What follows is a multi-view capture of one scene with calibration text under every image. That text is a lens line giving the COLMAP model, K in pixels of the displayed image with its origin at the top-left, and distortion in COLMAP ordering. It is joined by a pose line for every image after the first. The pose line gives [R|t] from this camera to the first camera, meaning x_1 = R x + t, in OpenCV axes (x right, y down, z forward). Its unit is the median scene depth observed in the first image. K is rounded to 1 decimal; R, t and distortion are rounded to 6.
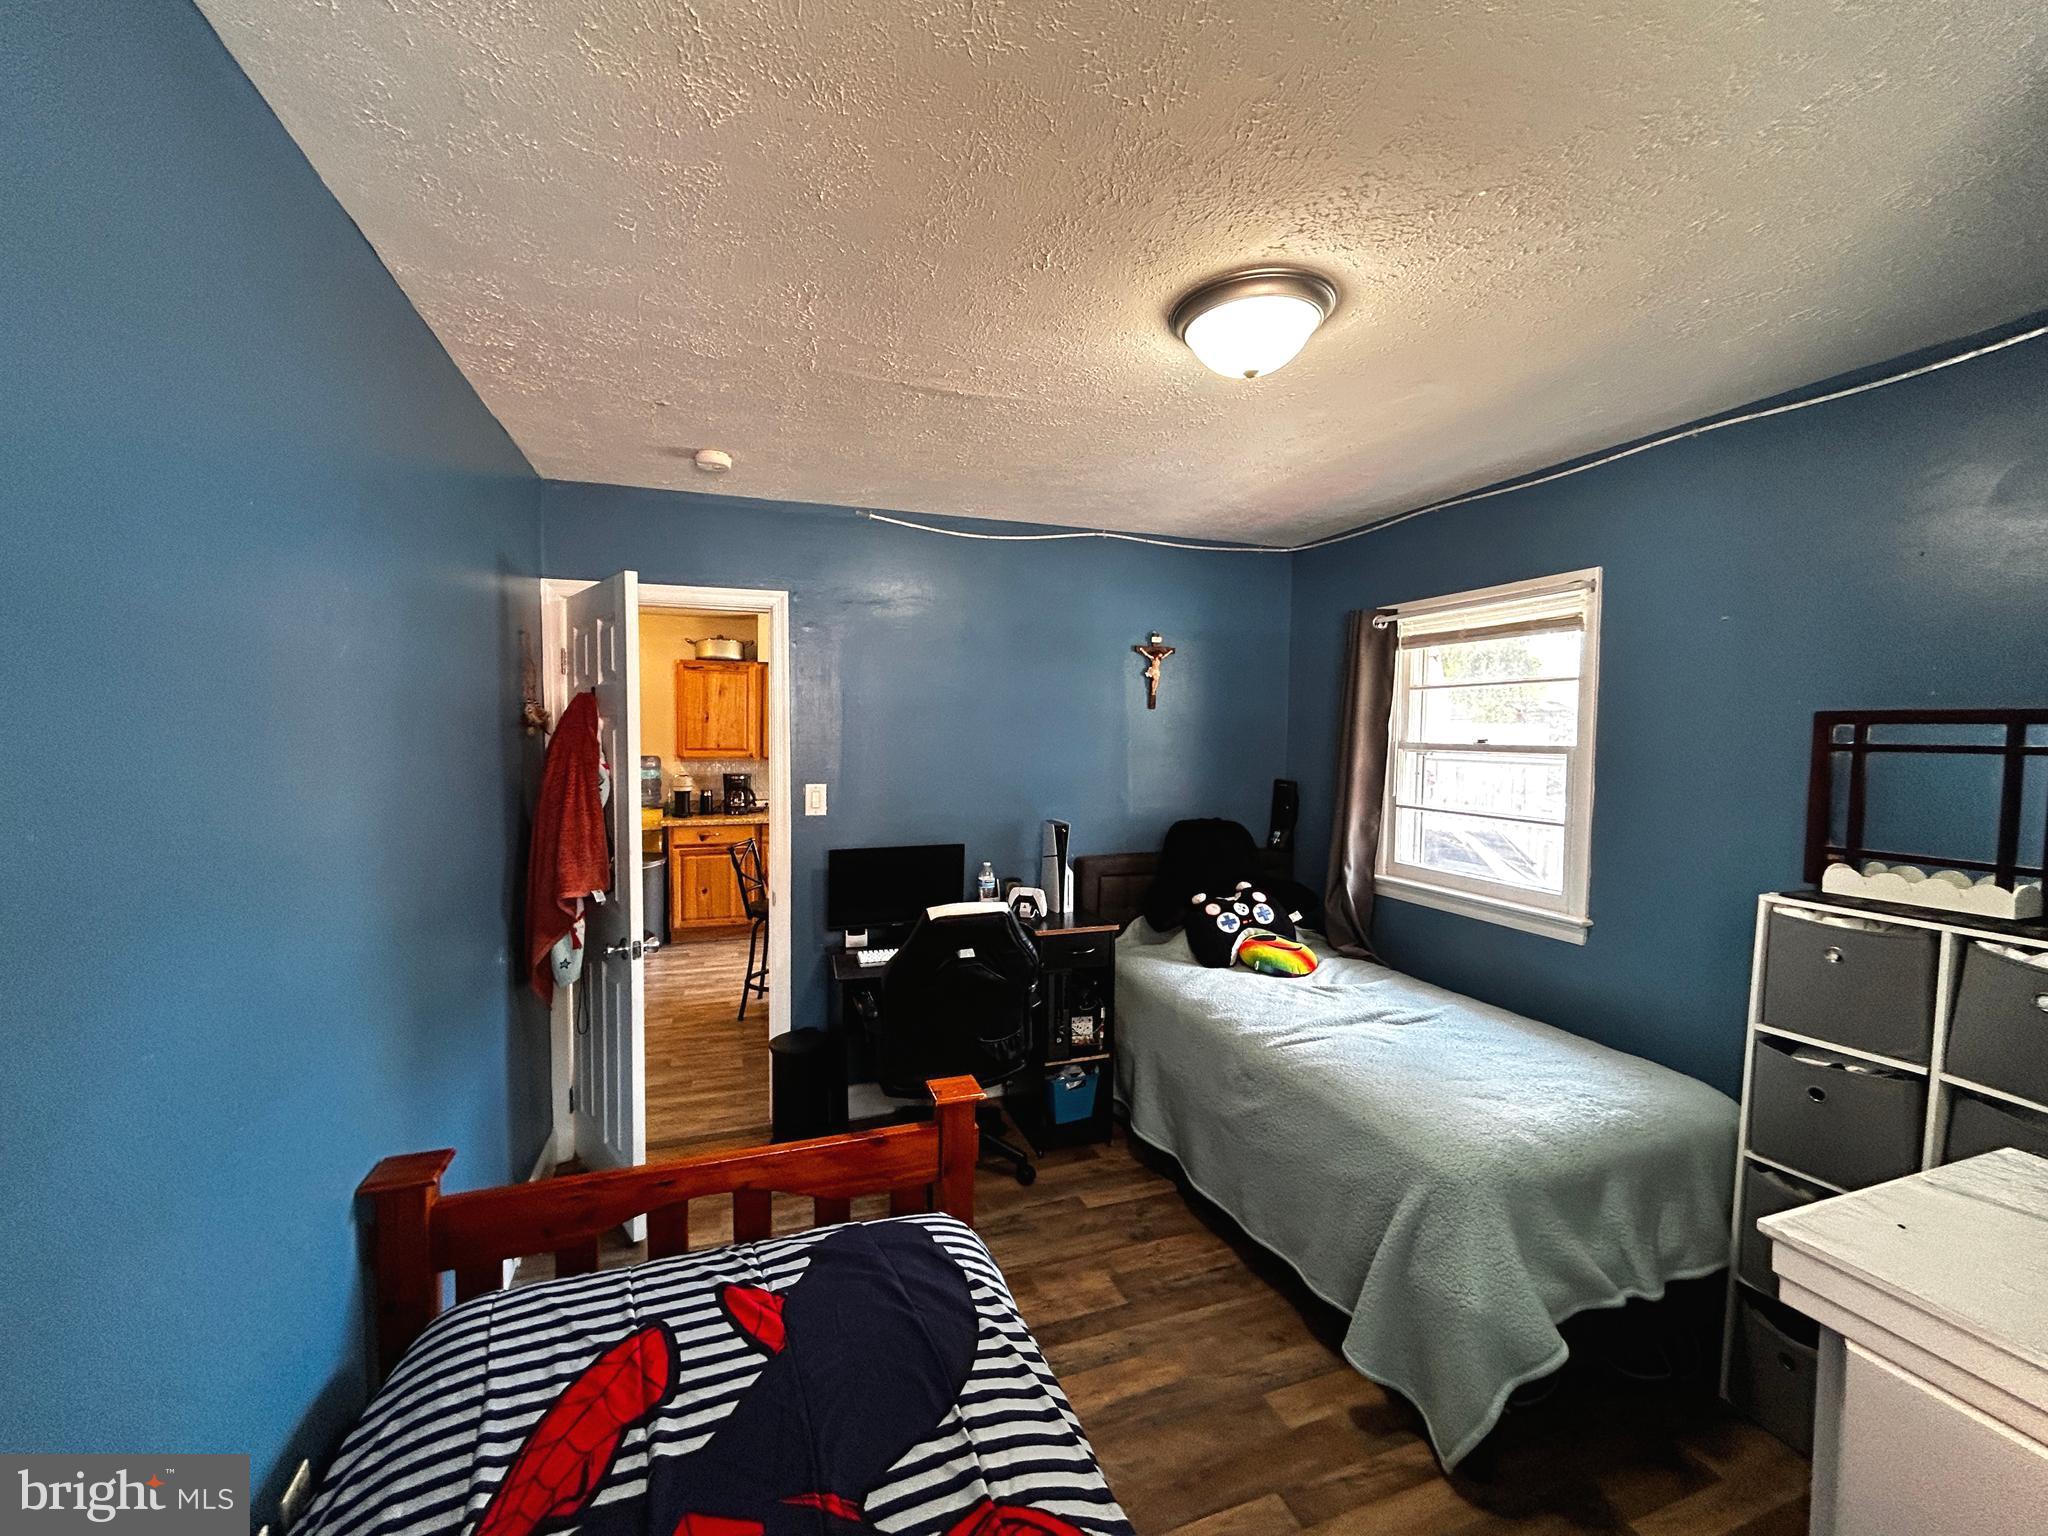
lens RADIAL K [[826.9, 0, 1024.0], [0, 826.9, 768.0], [0, 0, 1]] dist [0.008551, -0.002803]
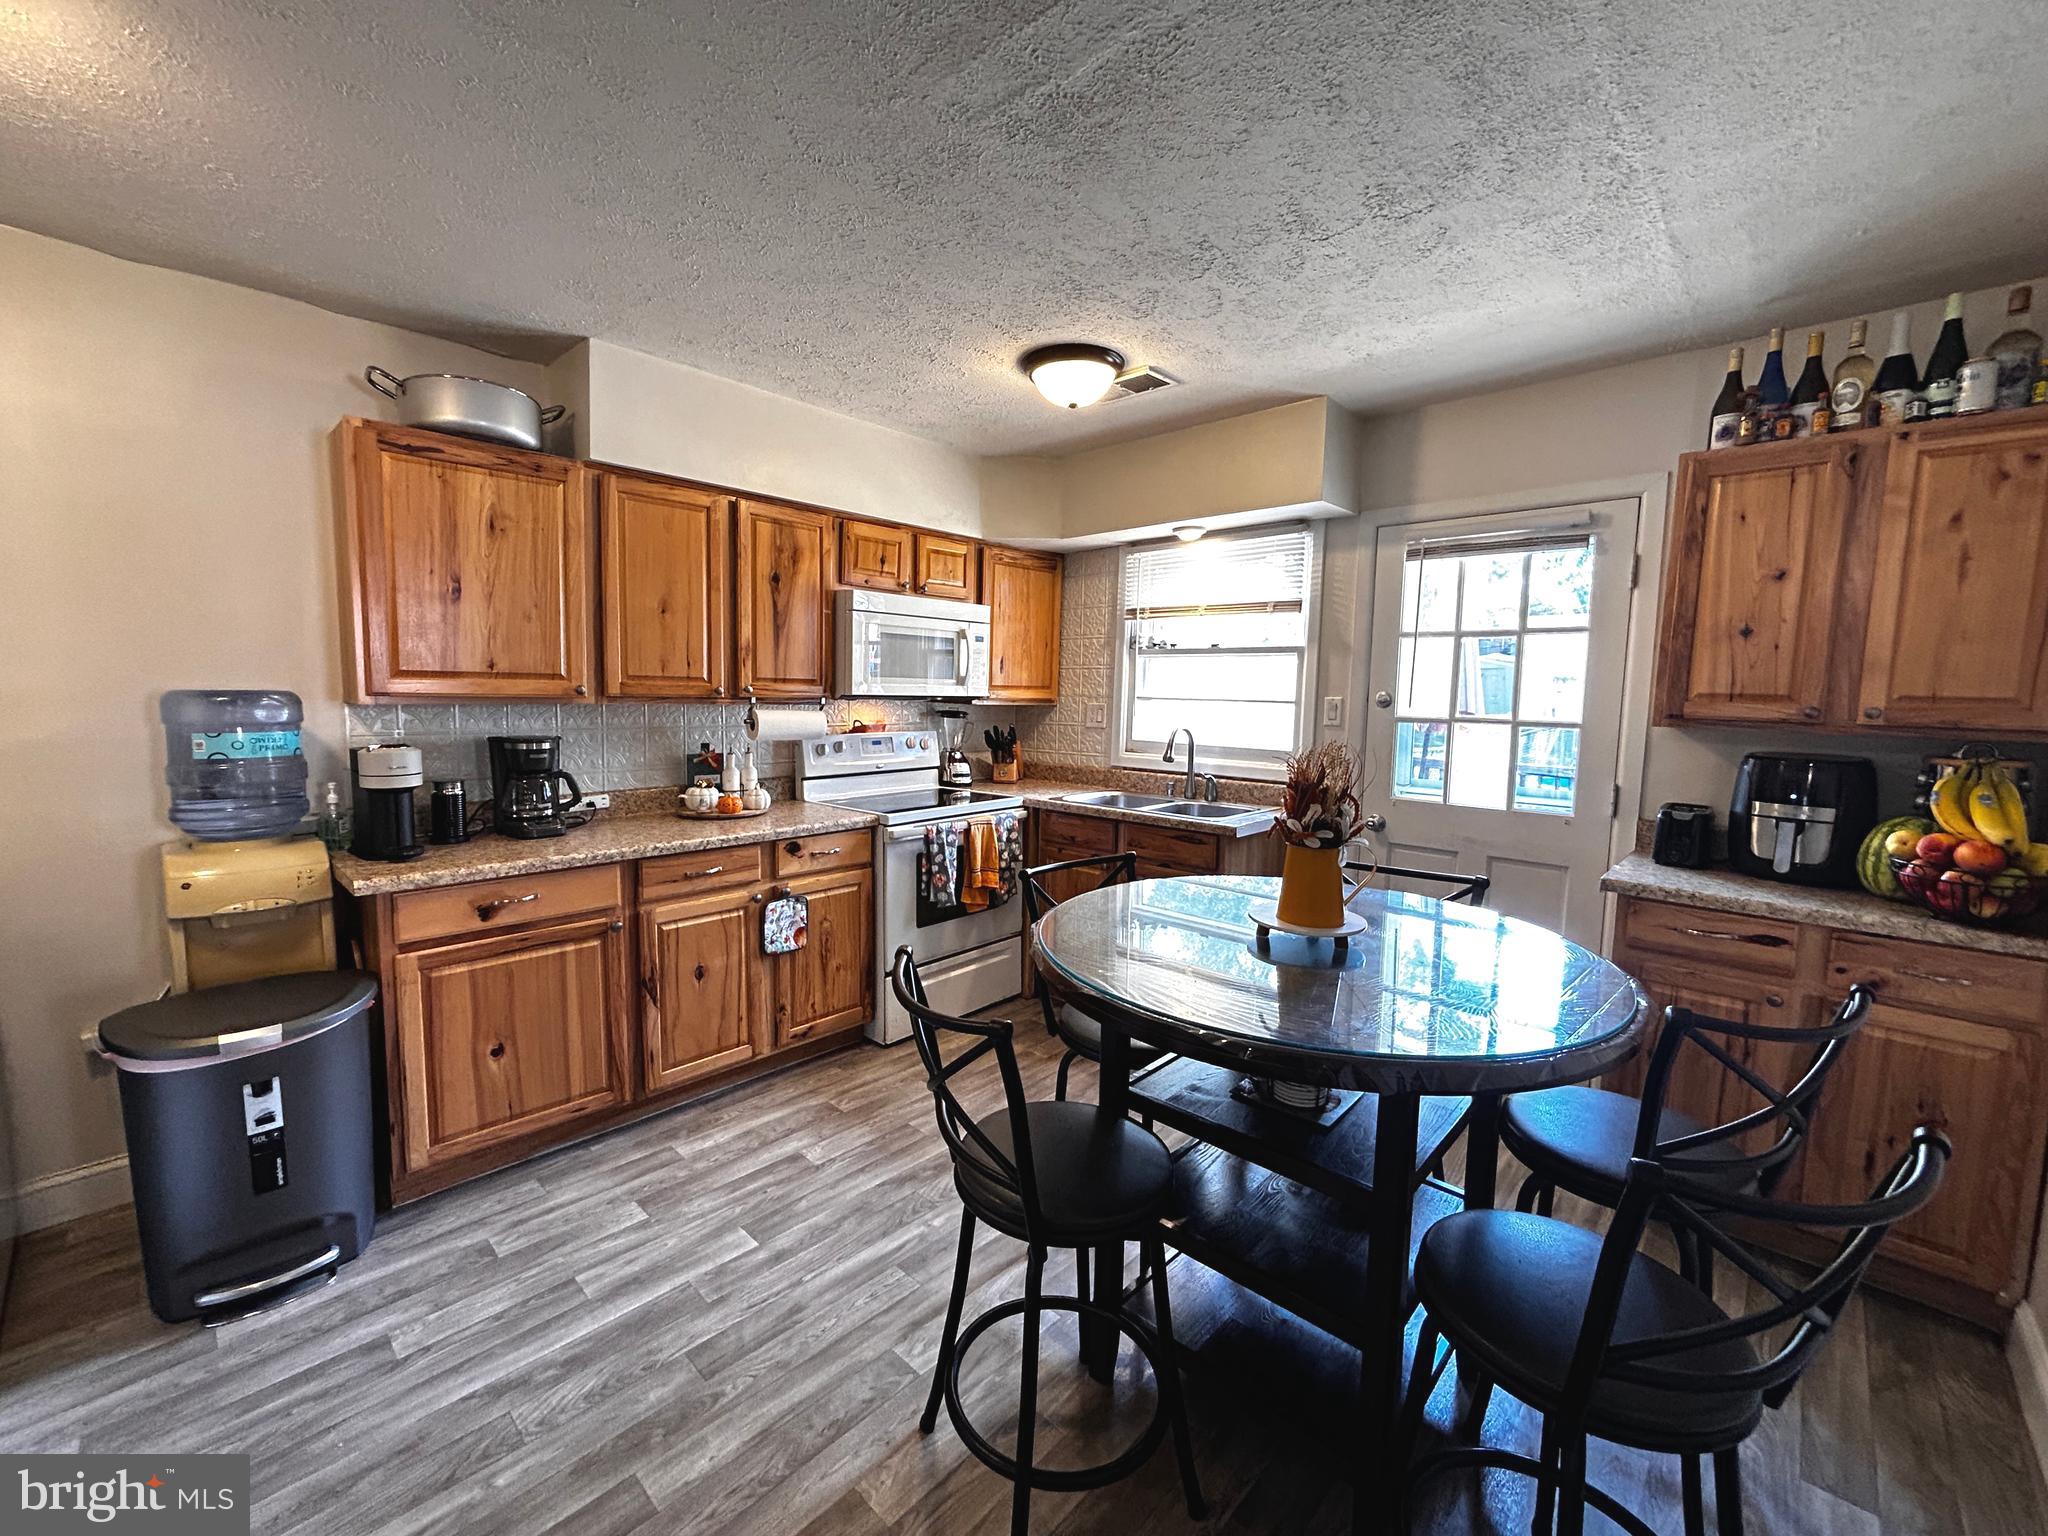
lens RADIAL K [[826.9, 0, 1024.0], [0, 826.9, 768.0], [0, 0, 1]] dist [0.008551, -0.002803]
pose [[0.892226, -0.036115, 0.450142, -0.322050], [0.007321, 0.997823, 0.065543, -0.002696], [-0.451529, -0.055183, 0.890548, 0.537056]]
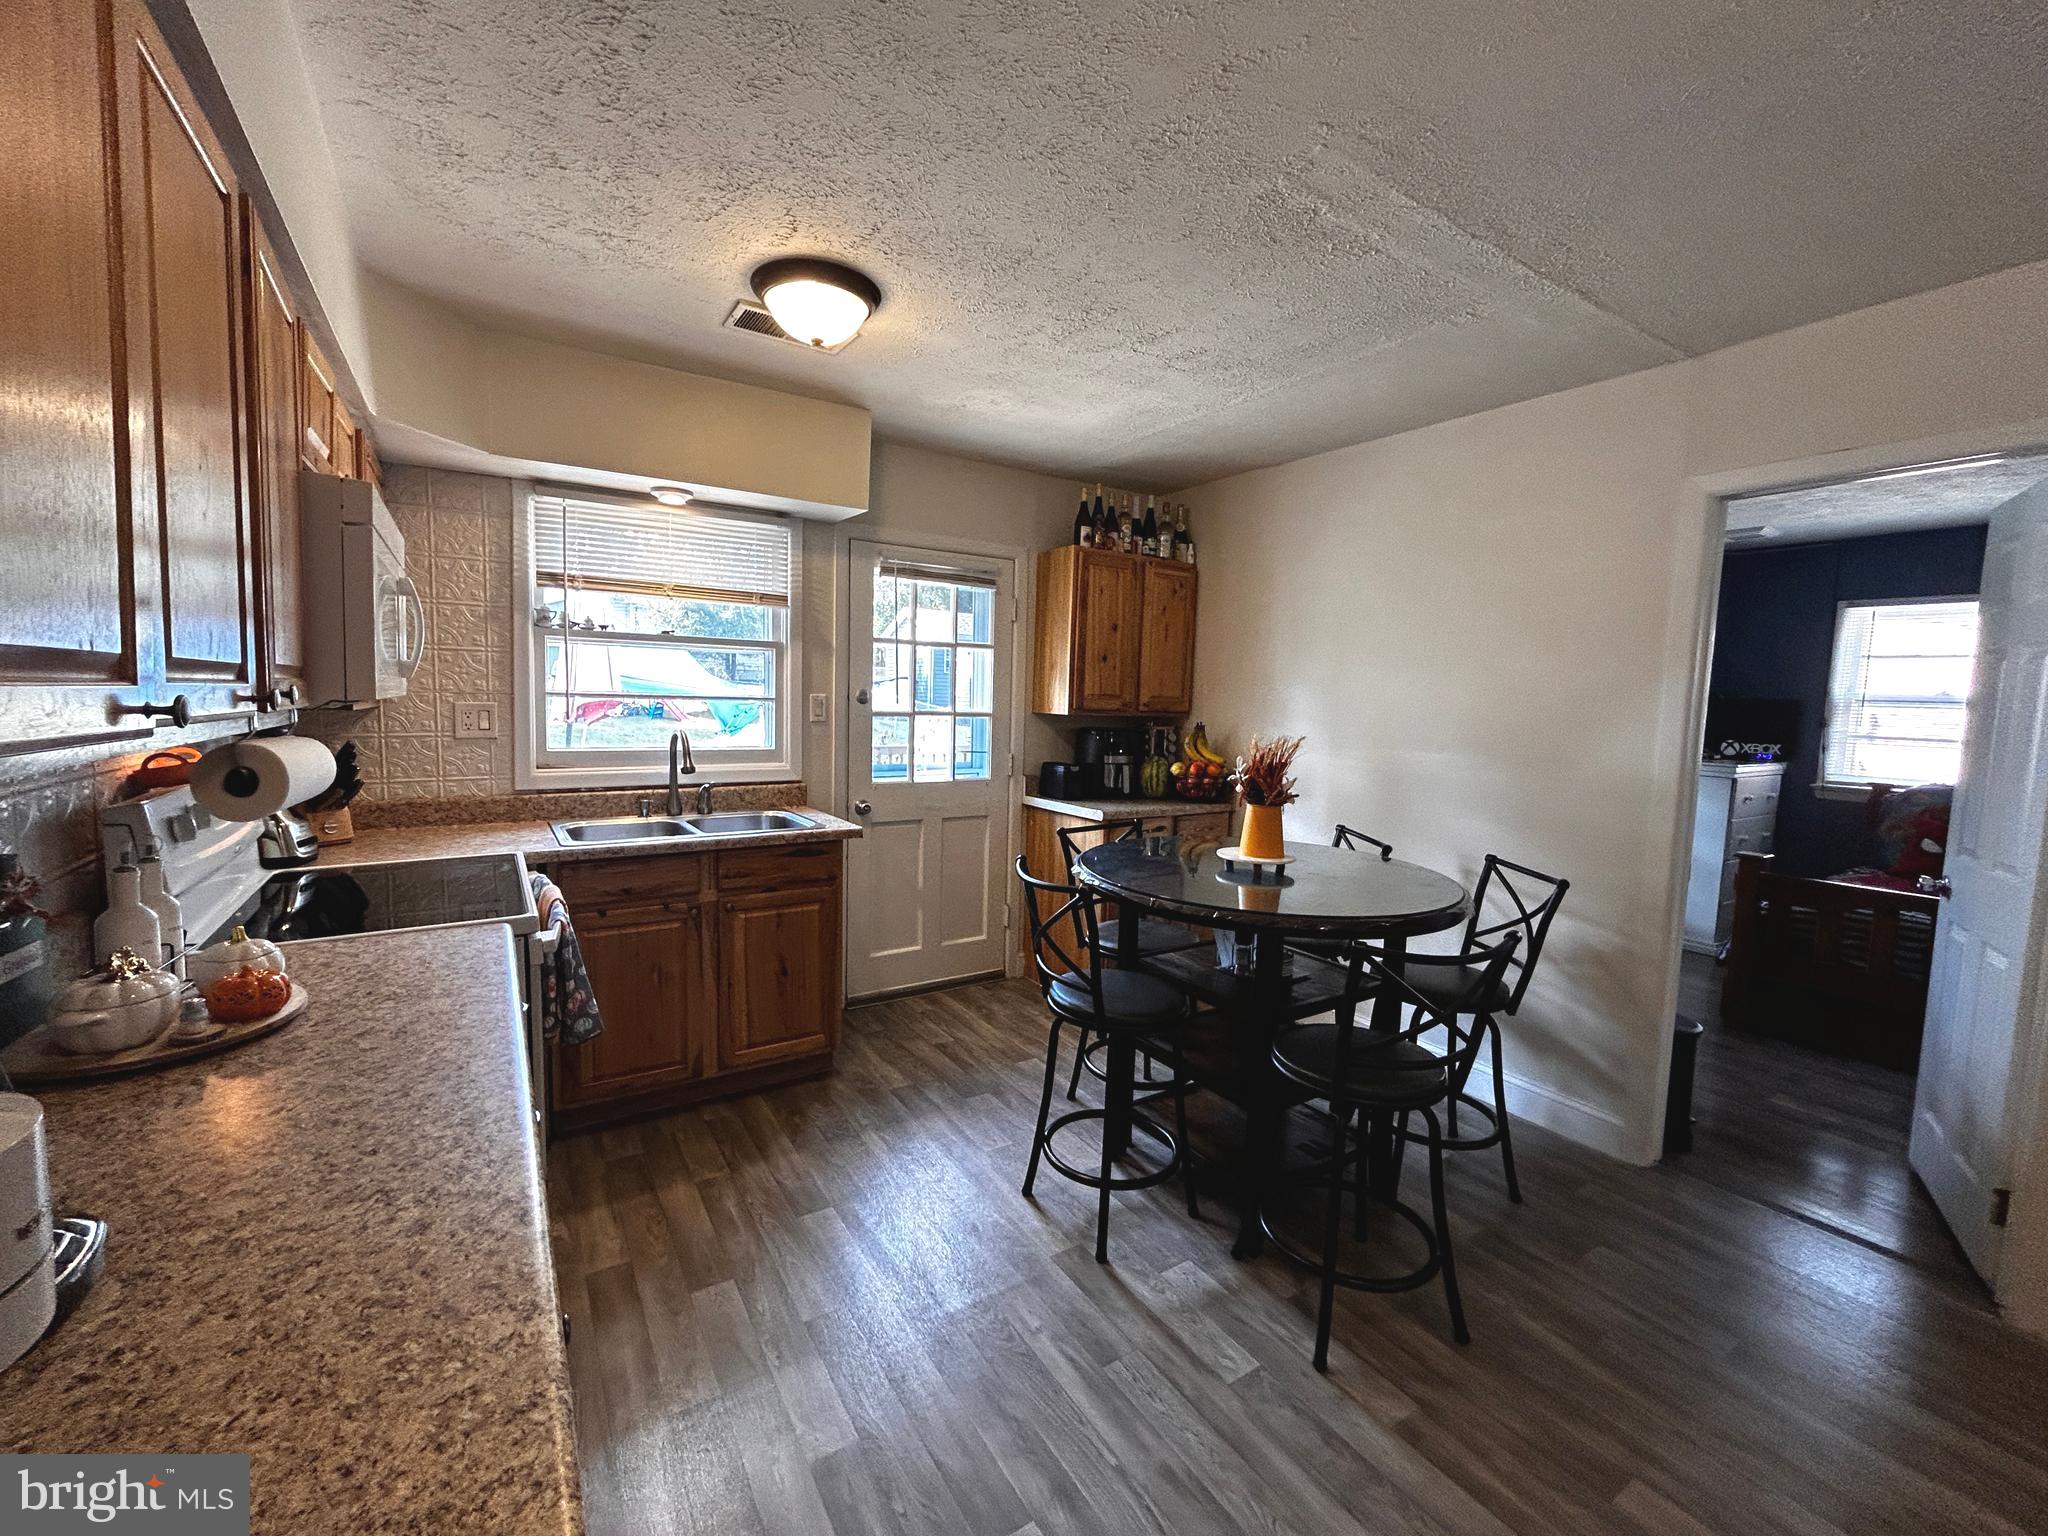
lens RADIAL K [[828.7, 0, 999.7], [0, 828.7, 768.8], [0, 0, 1]] dist [0.001626, 0.000068]
pose [[-0.206429, -0.102621, 0.973065, -0.472078], [0.009833, 0.994217, 0.106937, -0.020117], [-0.978412, 0.031643, -0.204226, 0.918942]]
